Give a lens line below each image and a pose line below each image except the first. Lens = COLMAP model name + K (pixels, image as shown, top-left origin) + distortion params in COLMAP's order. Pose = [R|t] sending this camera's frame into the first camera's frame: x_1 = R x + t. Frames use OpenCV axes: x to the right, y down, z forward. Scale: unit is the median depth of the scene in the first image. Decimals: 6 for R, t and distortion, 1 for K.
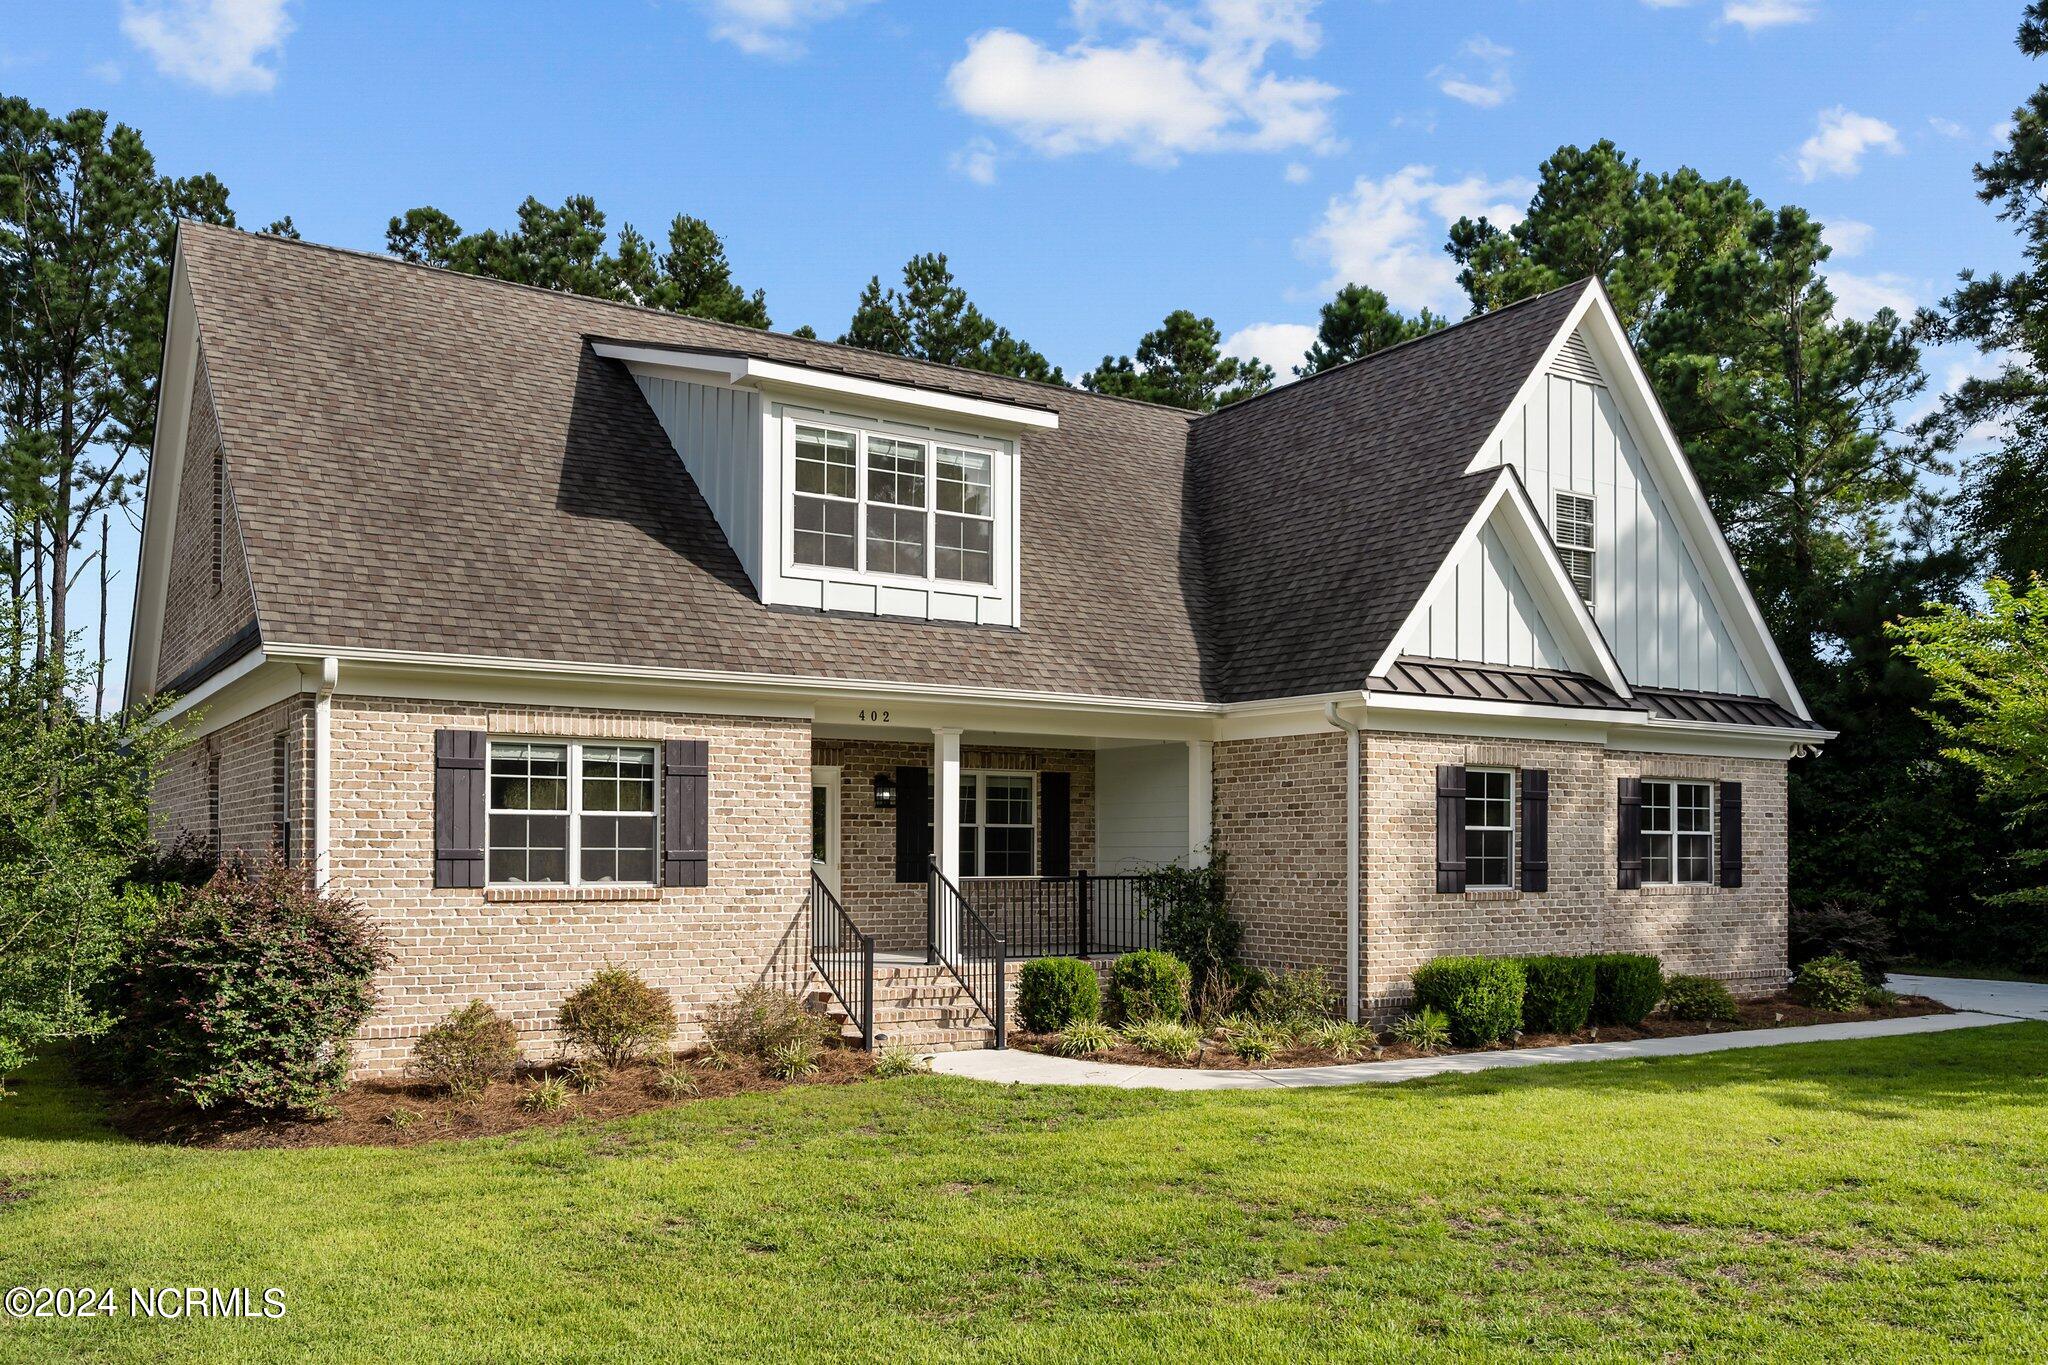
lens RADIAL K [[1717.2, 0, 1026.7], [0, 1717.2, 827.1], [0, 0, 1]] dist [0.005191, 0.011288]
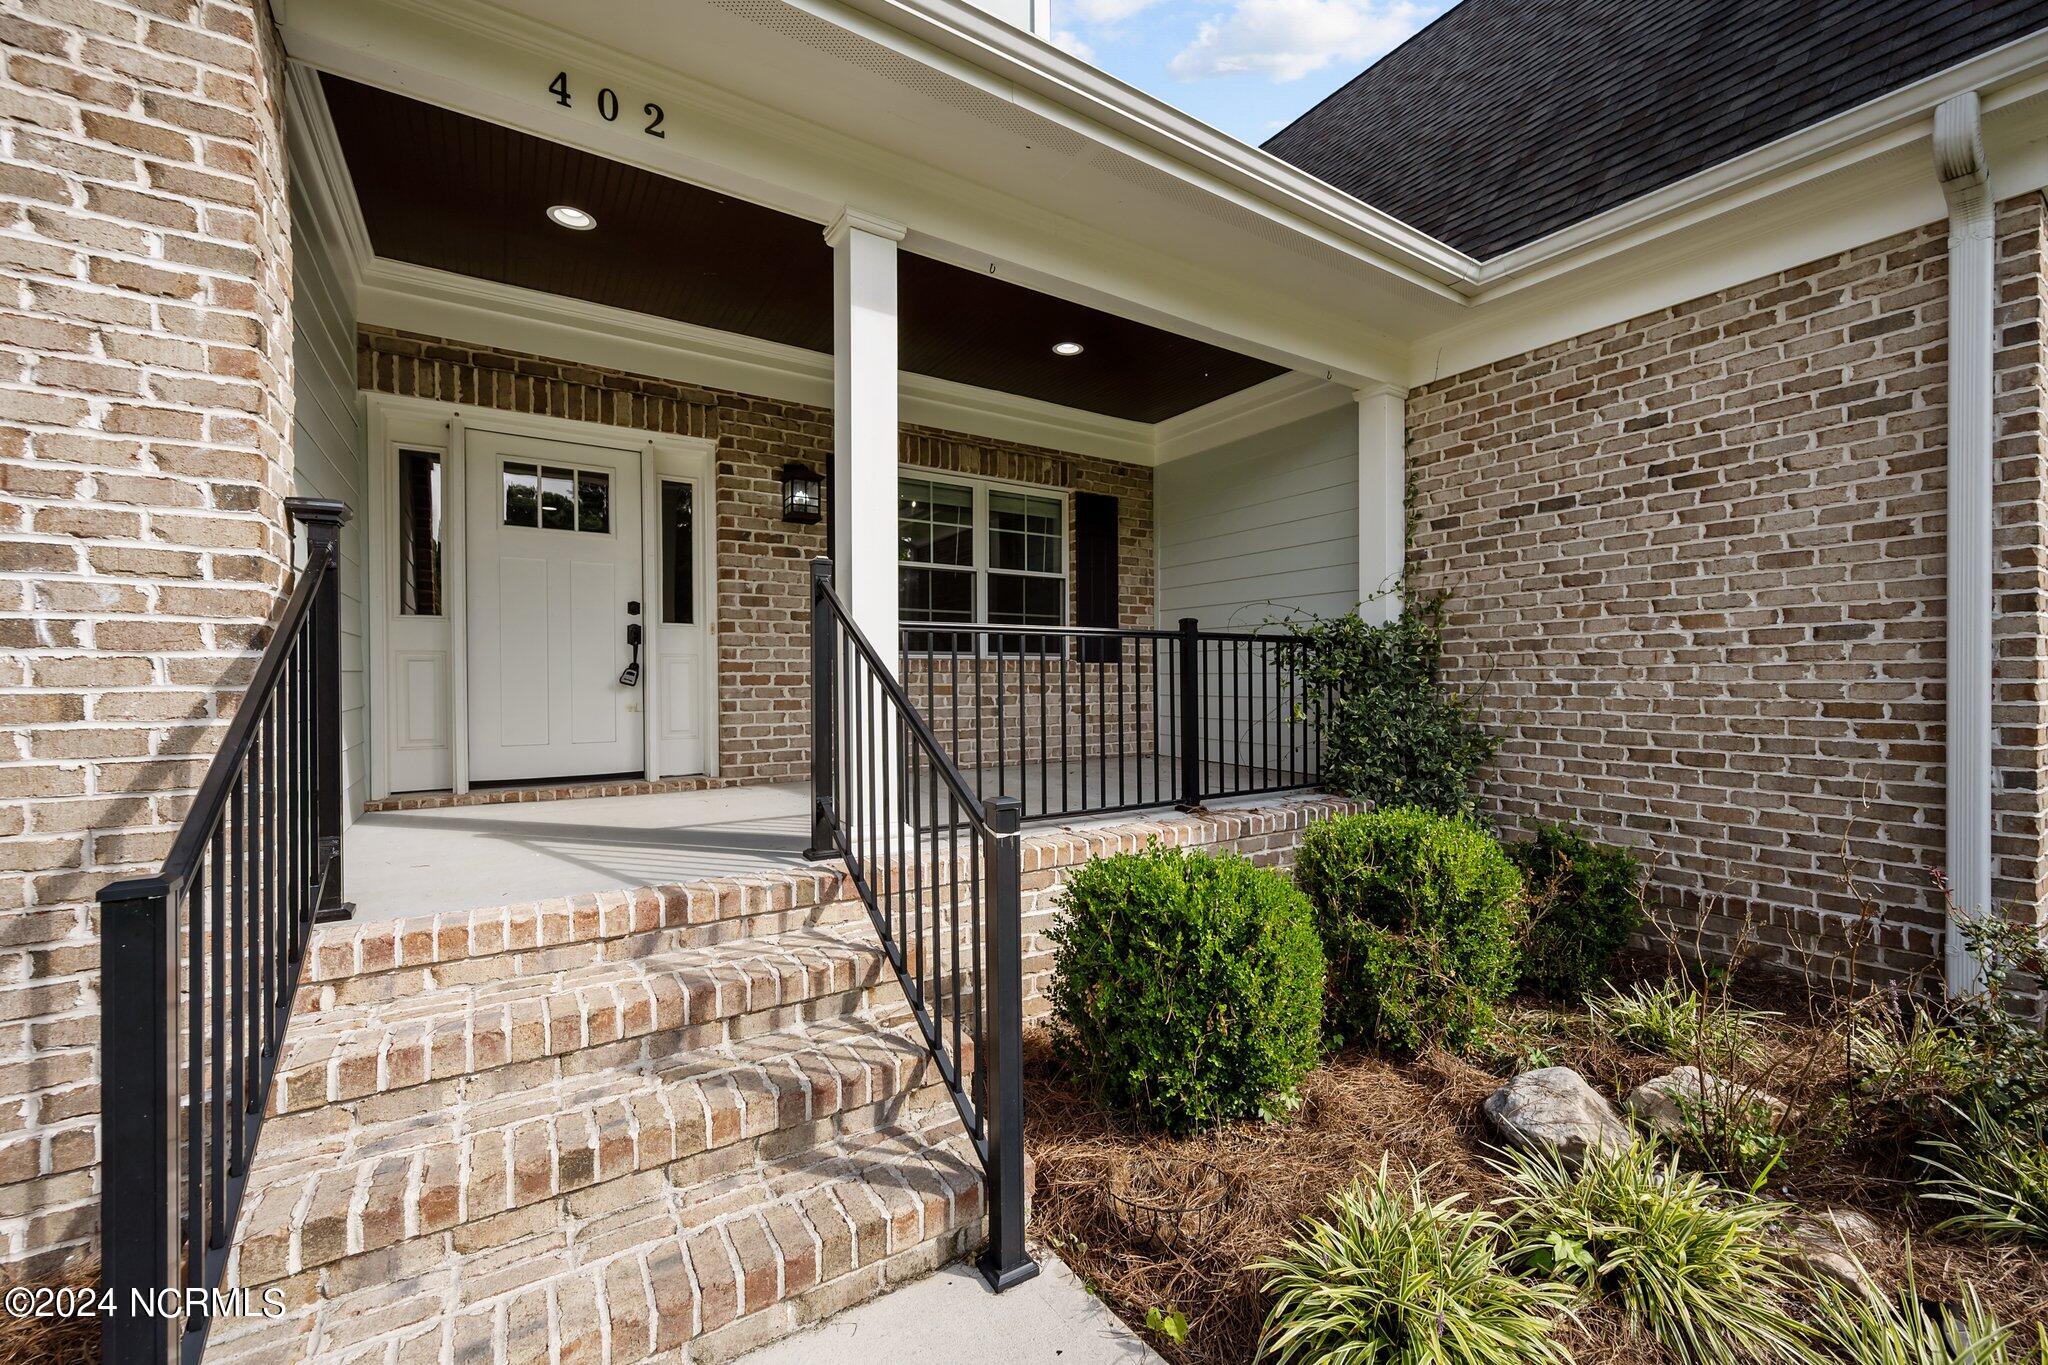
lens RADIAL K [[816.0, 0, 1028.6], [0, 816.0, 688.7], [0, 0, 1]] dist [-0.000114, 0.000076]
pose [[0.999974, -0.006748, -0.002397, -0.010387], [0.006809, 0.999627, 0.026454, 0.039375], [0.002218, -0.026470, 0.999647, 0.810149]]
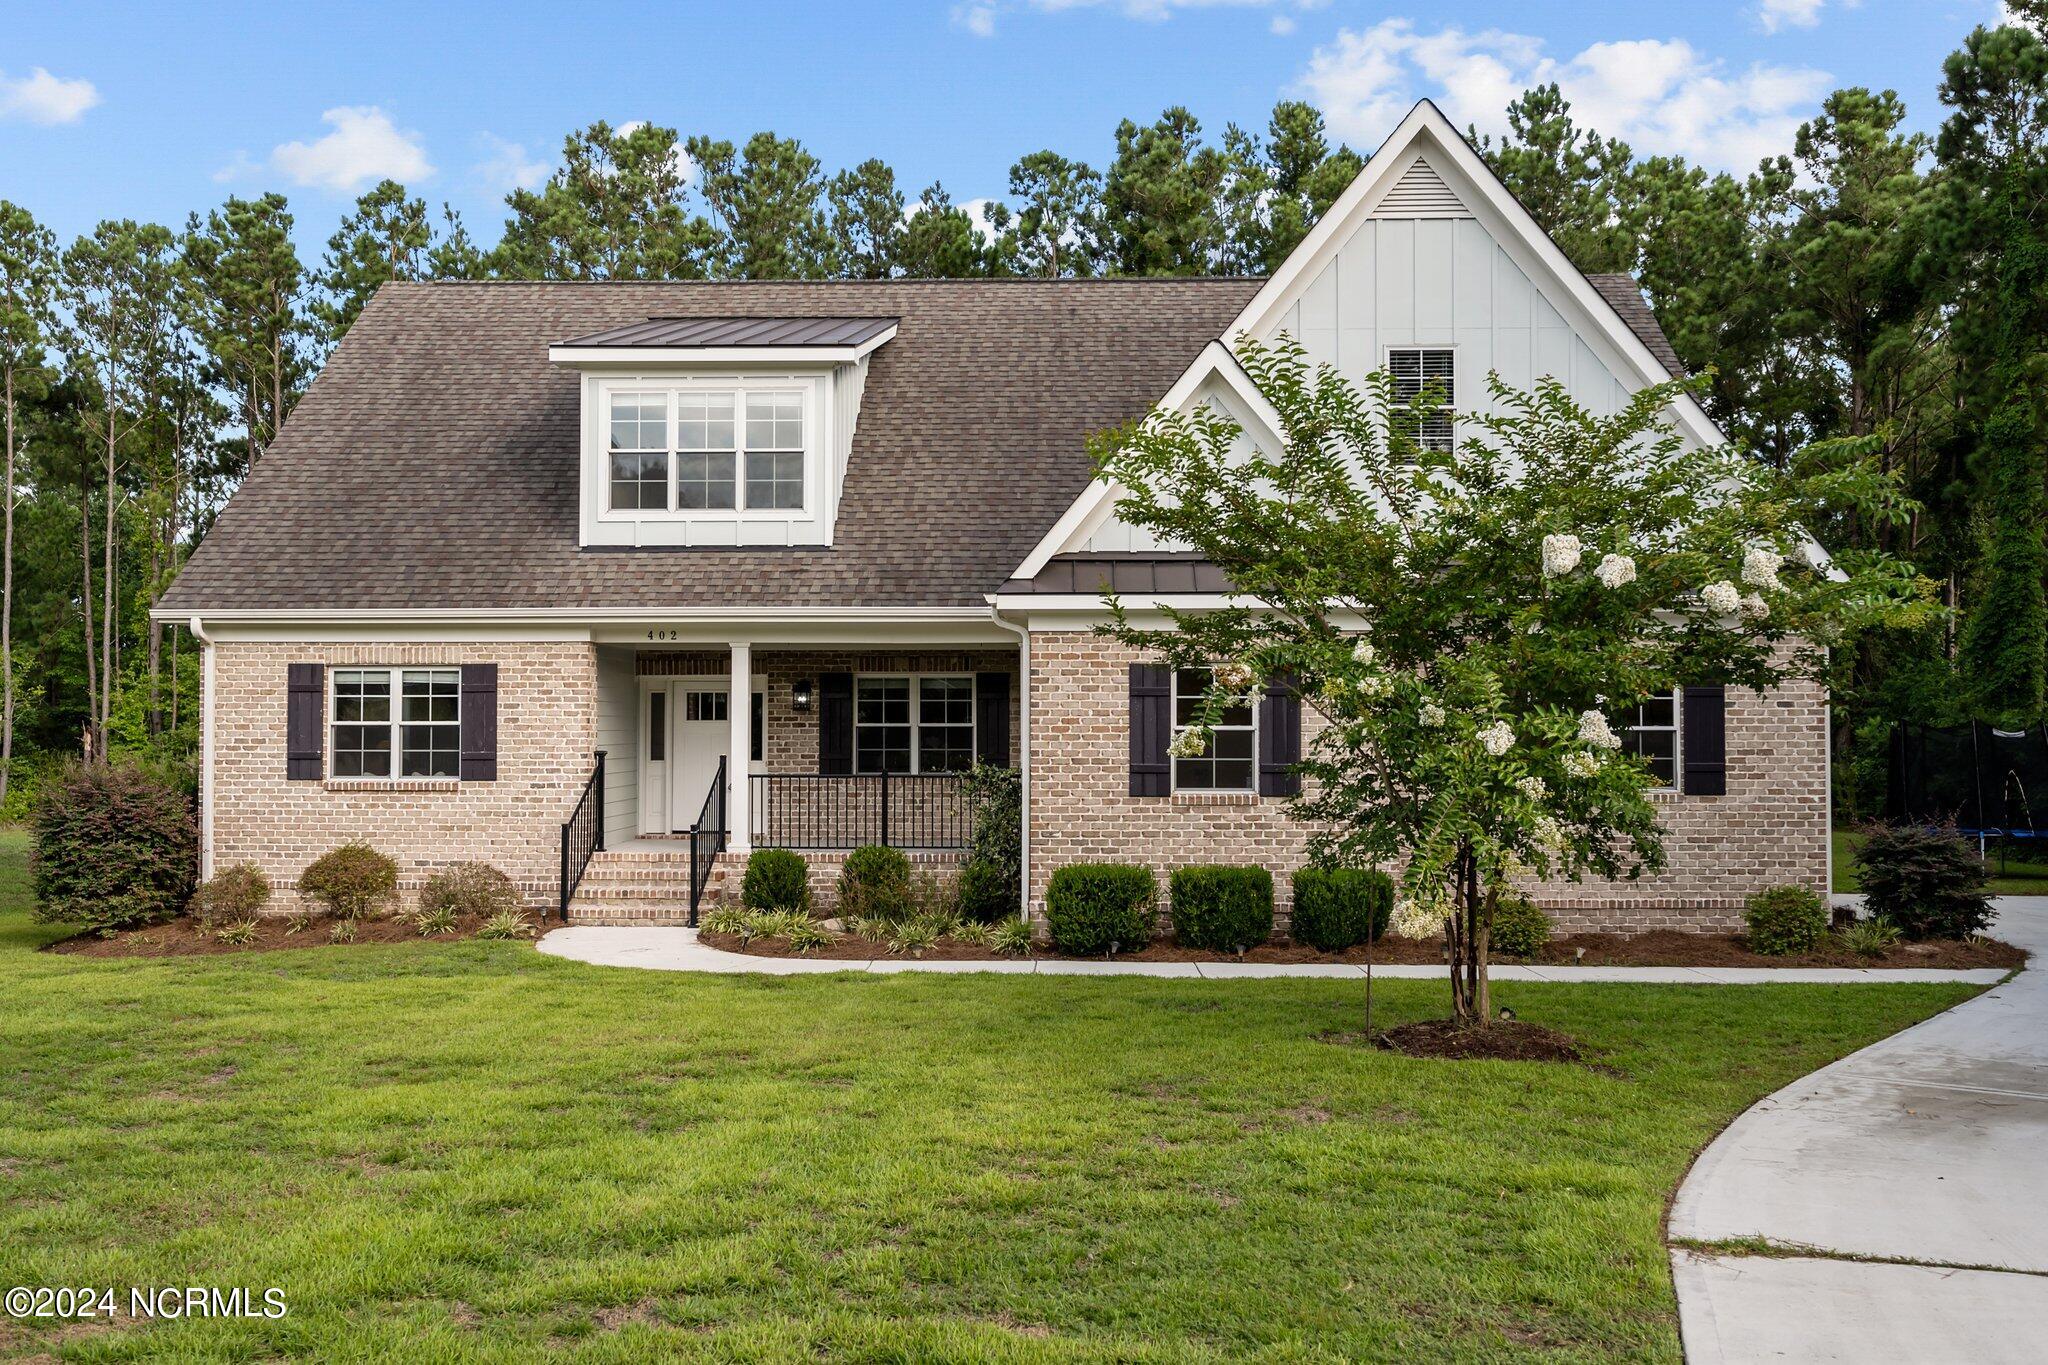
lens RADIAL K [[1839.0, 0, 1017.7], [0, 1839.0, 670.5], [0, 0, 1]] dist [-0.001159, 0.002890]
pose [[0.809912, -0.022624, -0.586116, 0.798815], [0.011820, 0.999682, -0.022256, -0.009871], [0.586433, 0.011097, 0.809922, 0.129460]]
